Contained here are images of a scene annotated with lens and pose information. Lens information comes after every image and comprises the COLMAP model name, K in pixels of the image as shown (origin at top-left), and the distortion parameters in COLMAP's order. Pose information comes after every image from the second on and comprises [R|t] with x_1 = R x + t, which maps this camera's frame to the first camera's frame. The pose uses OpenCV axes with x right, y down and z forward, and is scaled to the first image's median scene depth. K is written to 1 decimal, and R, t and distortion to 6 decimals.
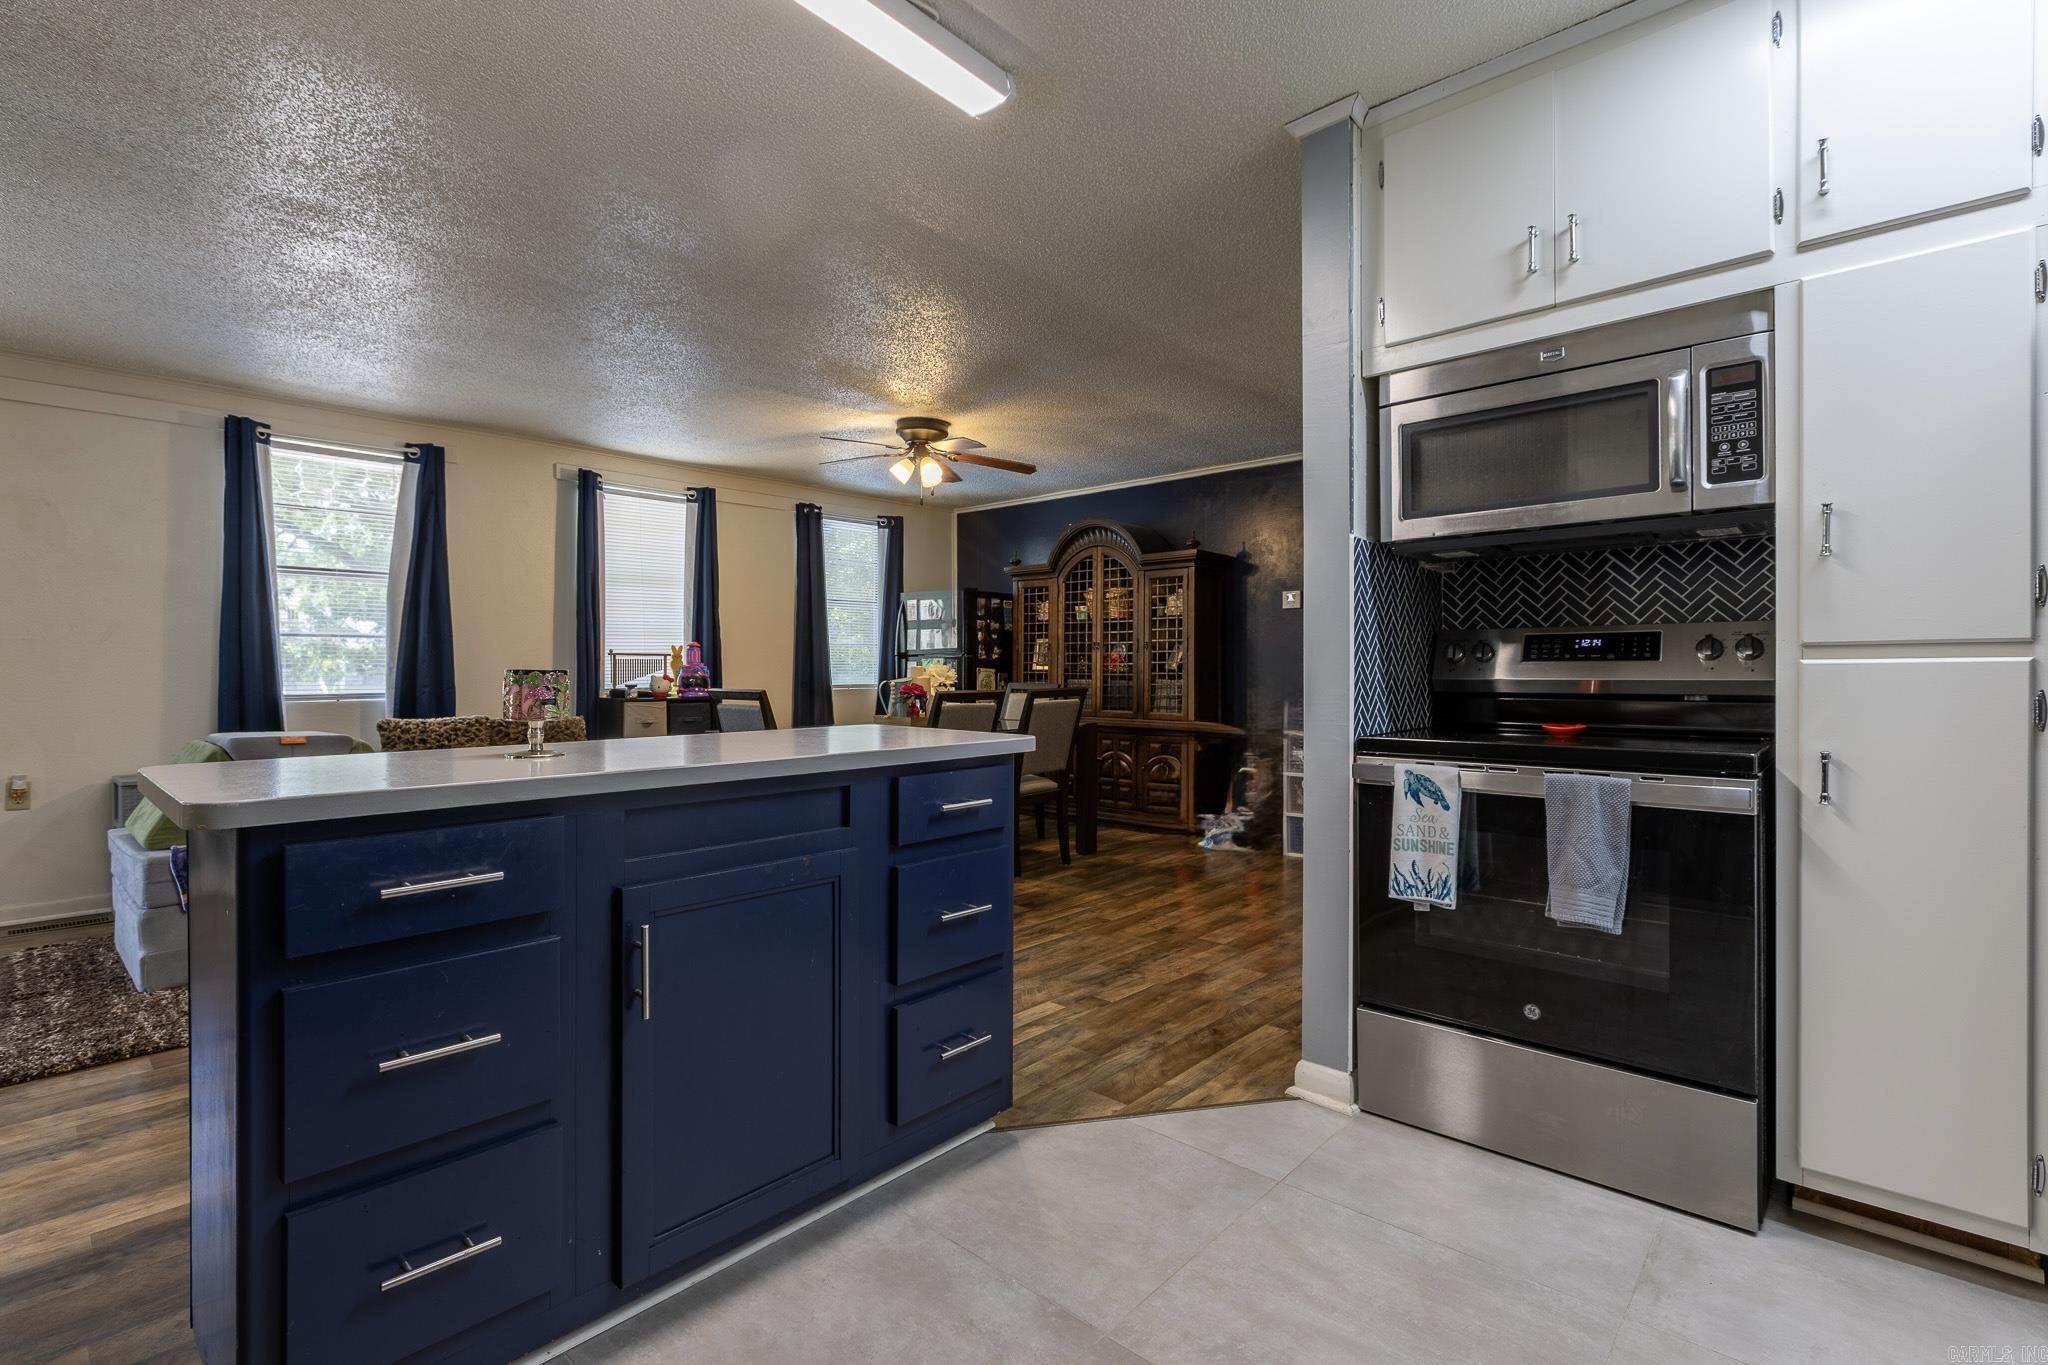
lens RADIAL K [[933.4, 0, 1013.7], [0, 933.4, 670.6], [0, 0, 1]] dist [-0.001653, -0.000180]
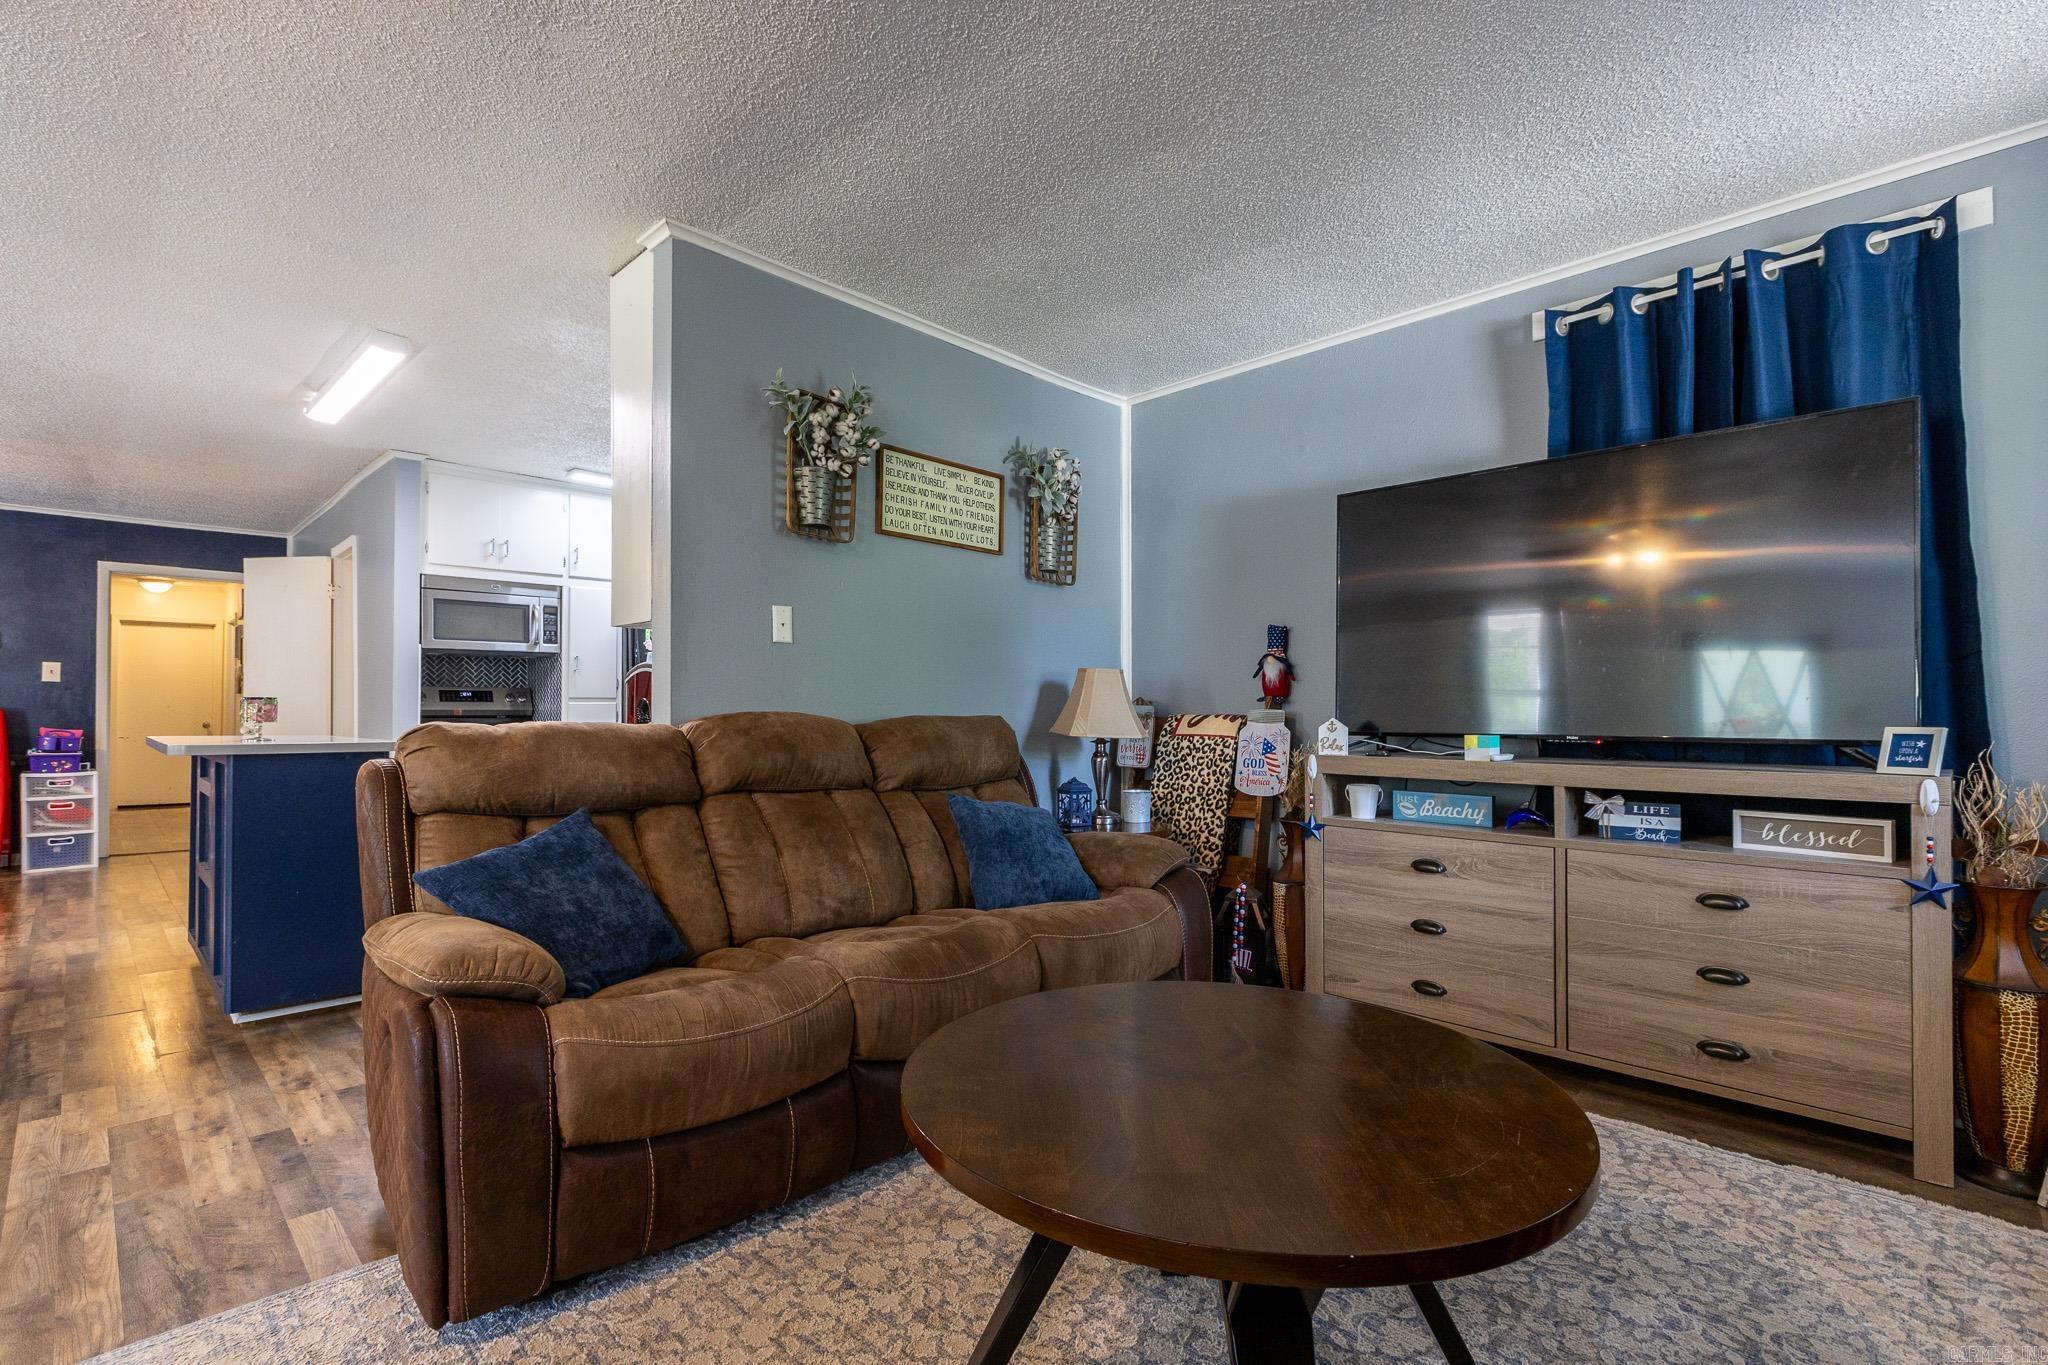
lens RADIAL K [[933.4, 0, 1013.7], [0, 933.4, 670.6], [0, 0, 1]] dist [-0.001653, -0.000180]
pose [[0.046517, 0.033176, 0.998366, -1.997993], [0.001954, 0.999443, -0.033303, -0.010902], [-0.998916, 0.003500, 0.046427, -0.593855]]
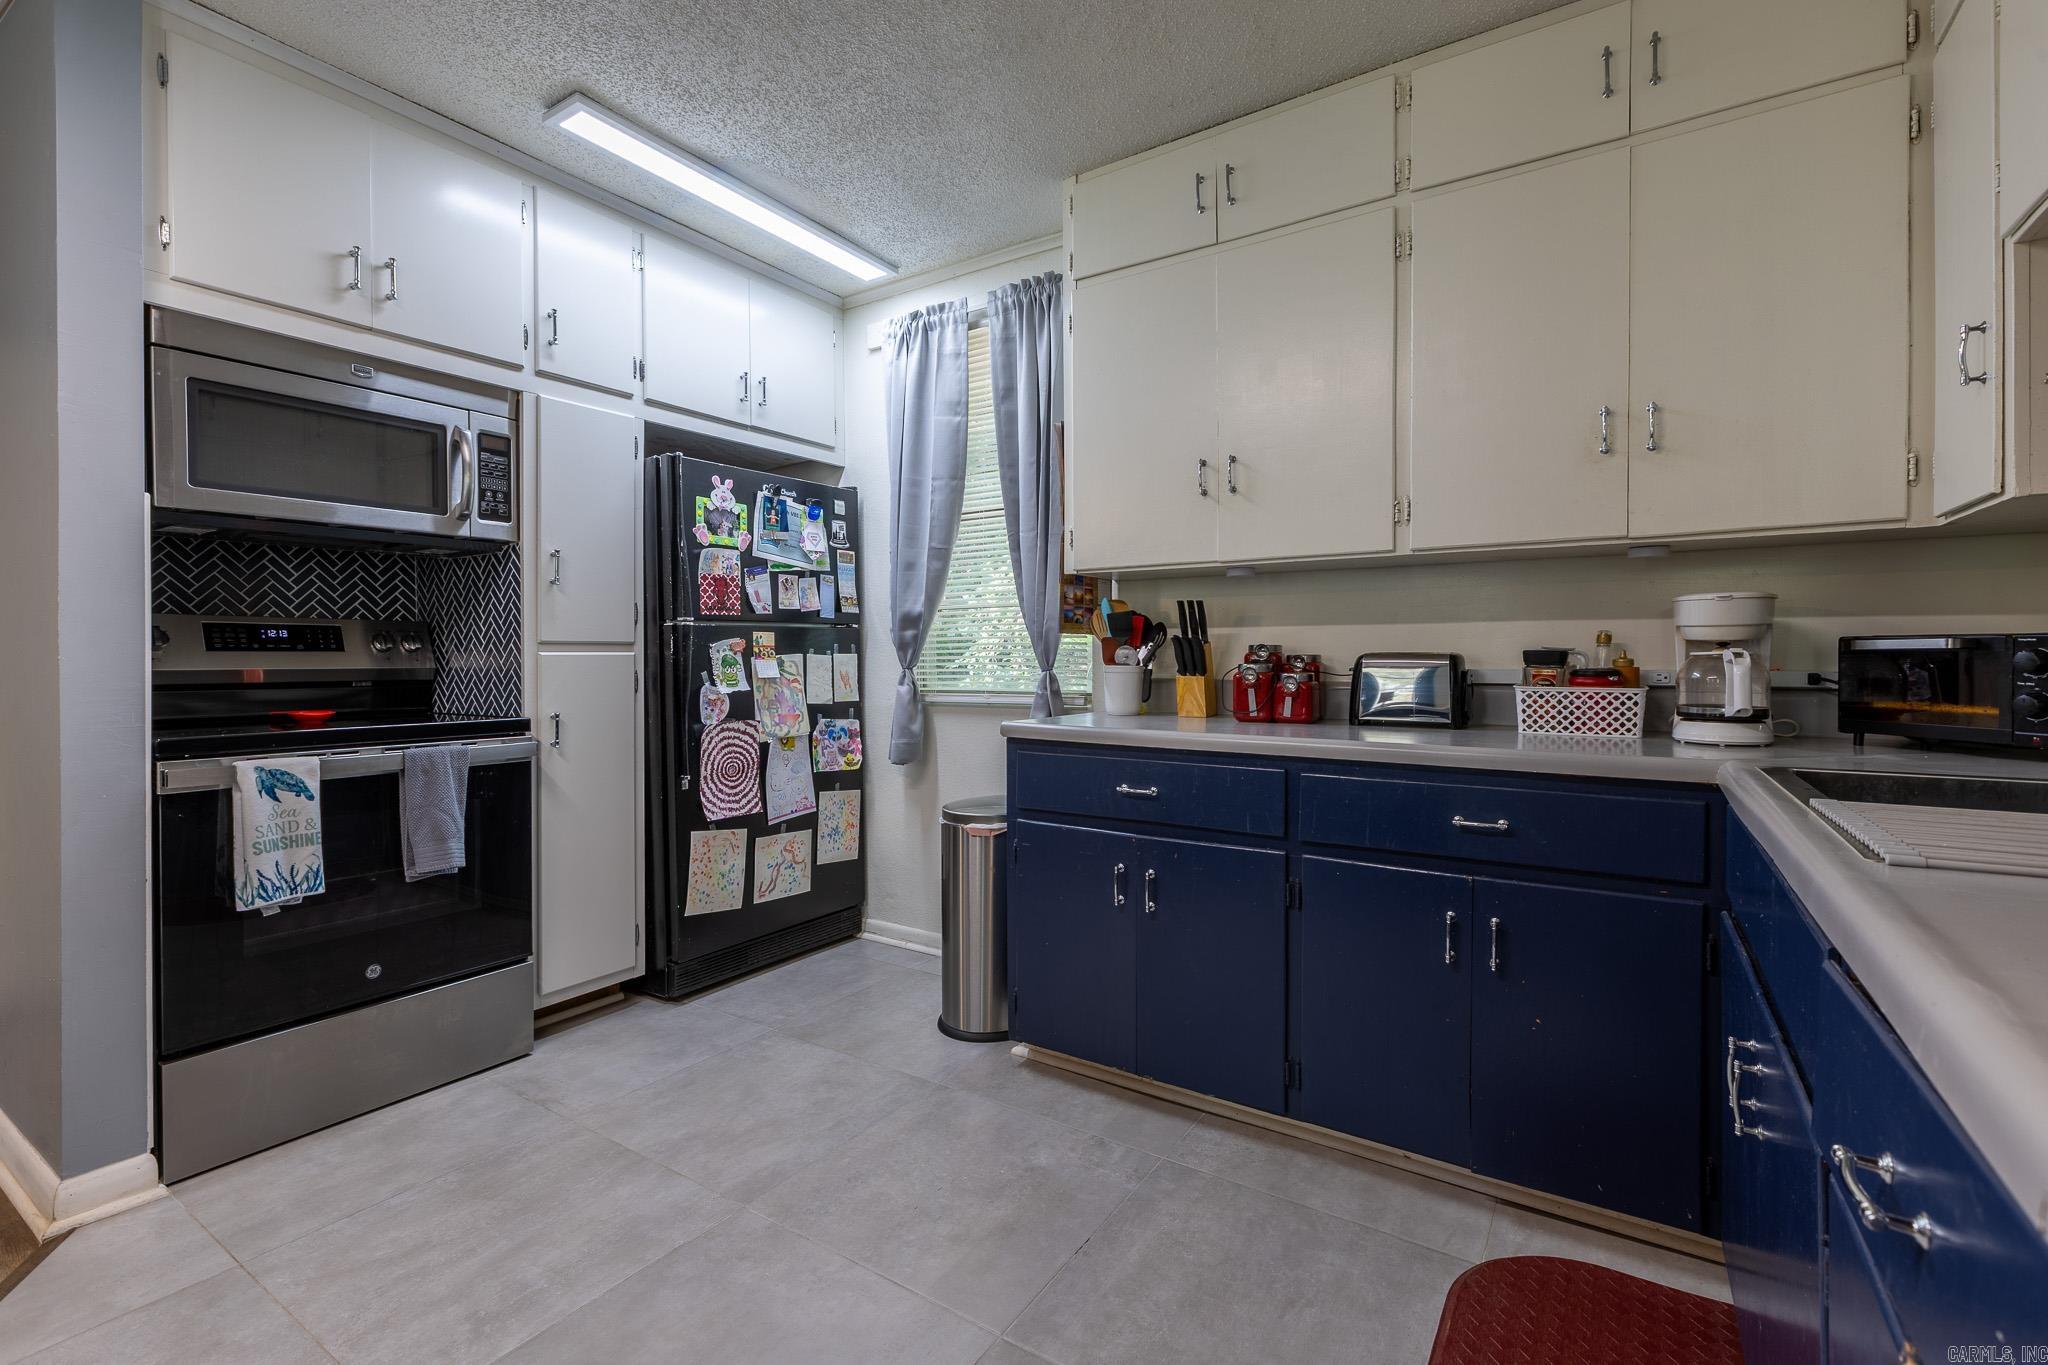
lens RADIAL K [[902.0, 0, 1028.7], [0, 902.0, 666.8], [0, 0, 1]] dist [0.002159, 0.000523]
pose [[-0.164032, -0.003359, 0.986449, -0.599273], [0.004151, 0.999983, 0.004095, 0.007557], [-0.986446, 0.004767, -0.164015, 0.405638]]
